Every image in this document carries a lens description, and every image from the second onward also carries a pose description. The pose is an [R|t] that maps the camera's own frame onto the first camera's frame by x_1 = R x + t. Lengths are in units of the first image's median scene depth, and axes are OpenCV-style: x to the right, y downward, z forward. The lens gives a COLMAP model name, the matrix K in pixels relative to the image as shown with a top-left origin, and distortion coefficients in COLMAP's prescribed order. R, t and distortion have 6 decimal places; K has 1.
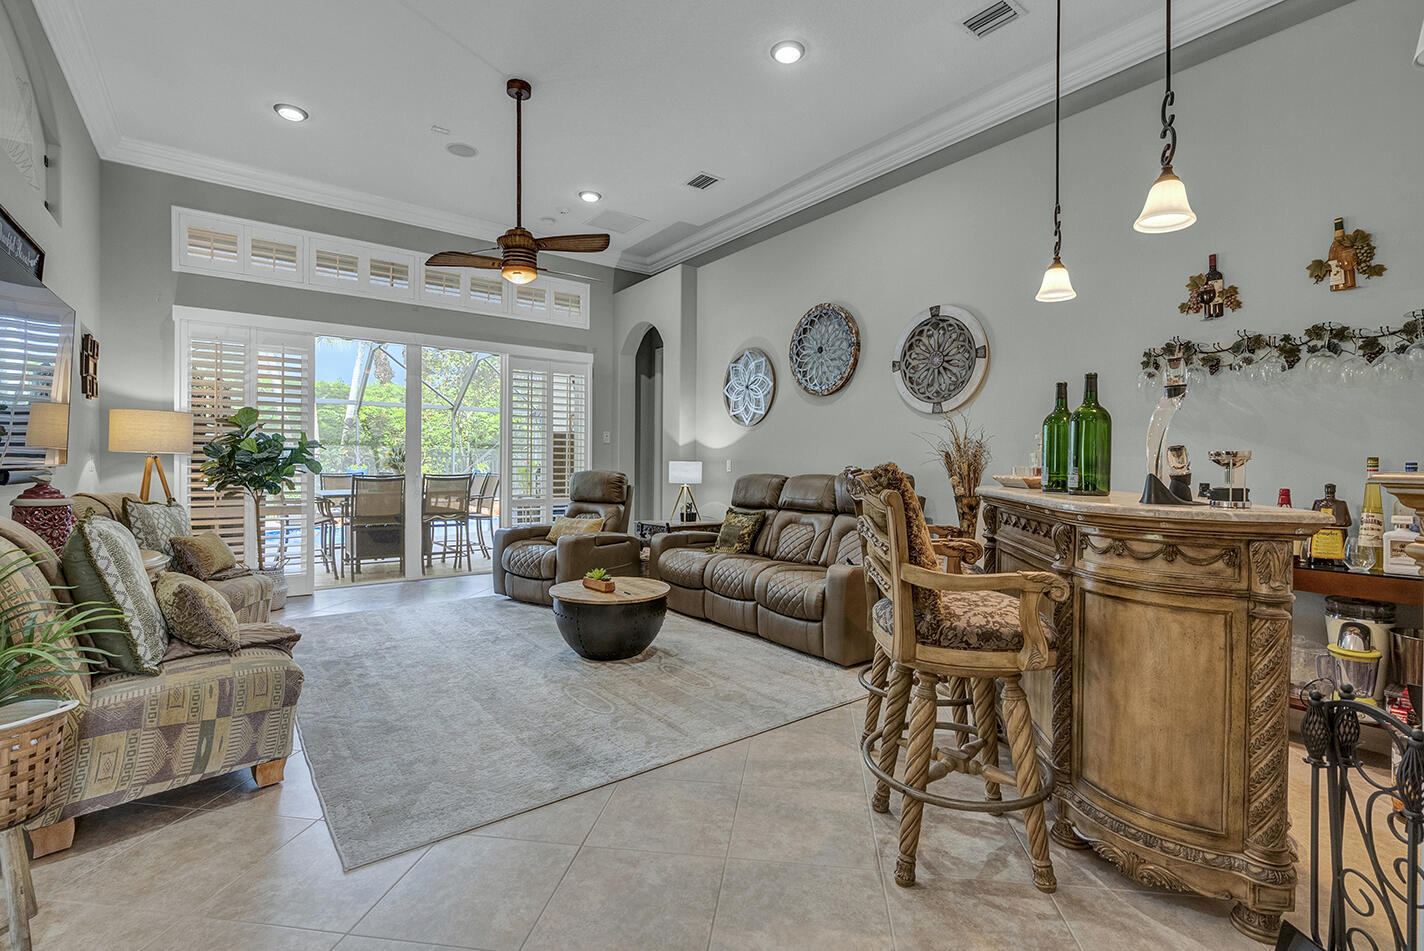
lens RADIAL K [[653.6, 0, 711.9], [0, 653.6, 469.8], [0, 0, 1]] dist [-0.002378, 0.000471]
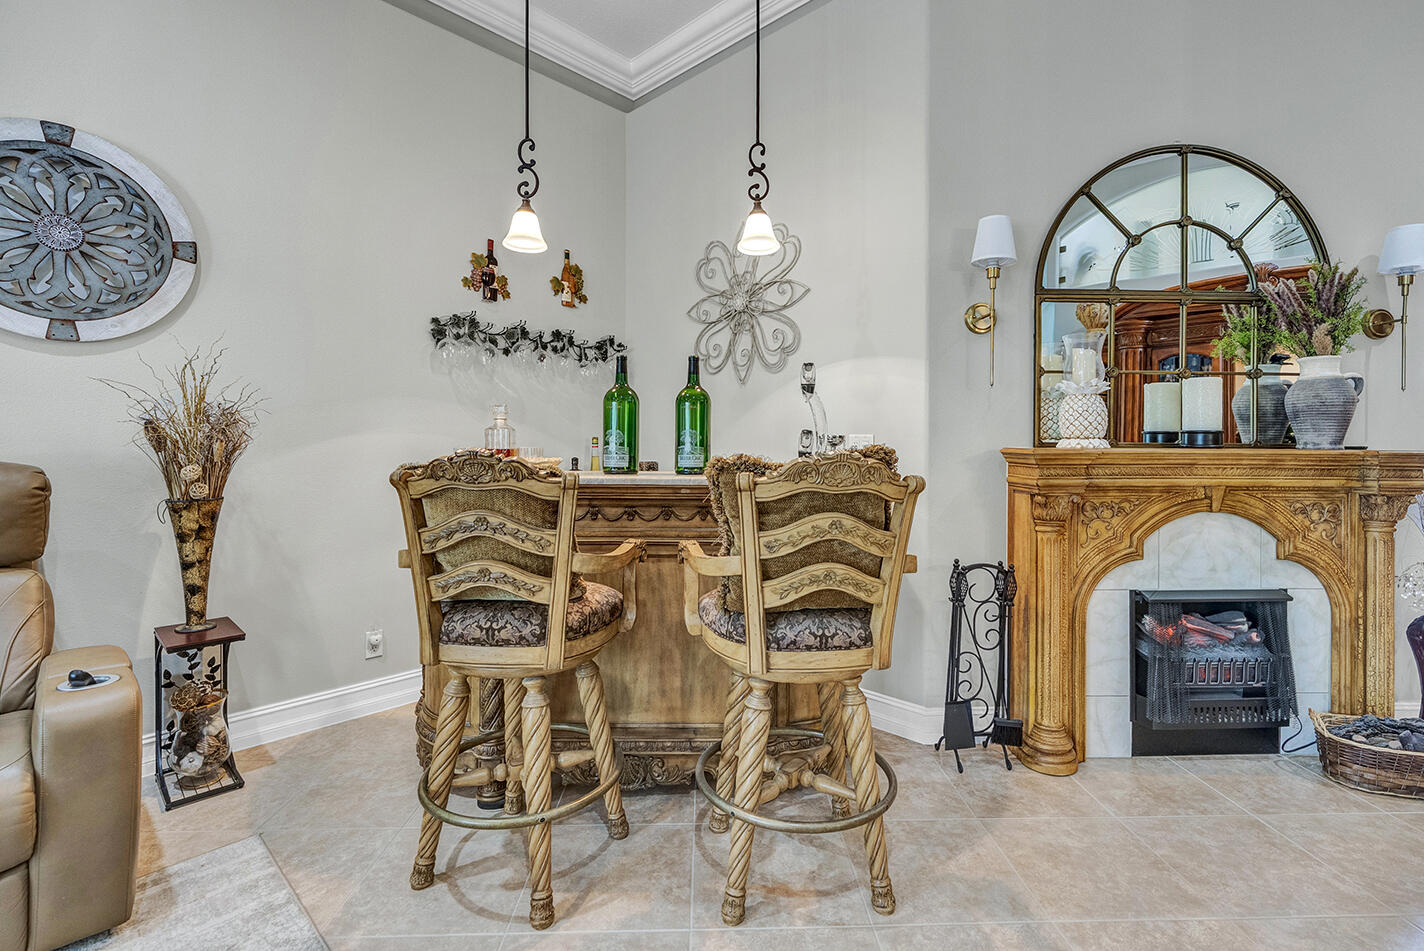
lens RADIAL K [[653.6, 0, 696.6], [0, 653.6, 443.5], [0, 0, 1]] dist [-0.002378, 0.000471]
pose [[-0.149887, -0.010760, 0.988645, -0.298518], [0.004507, 0.999923, 0.011566, -0.016407], [-0.988693, 0.006190, -0.149827, 0.807071]]
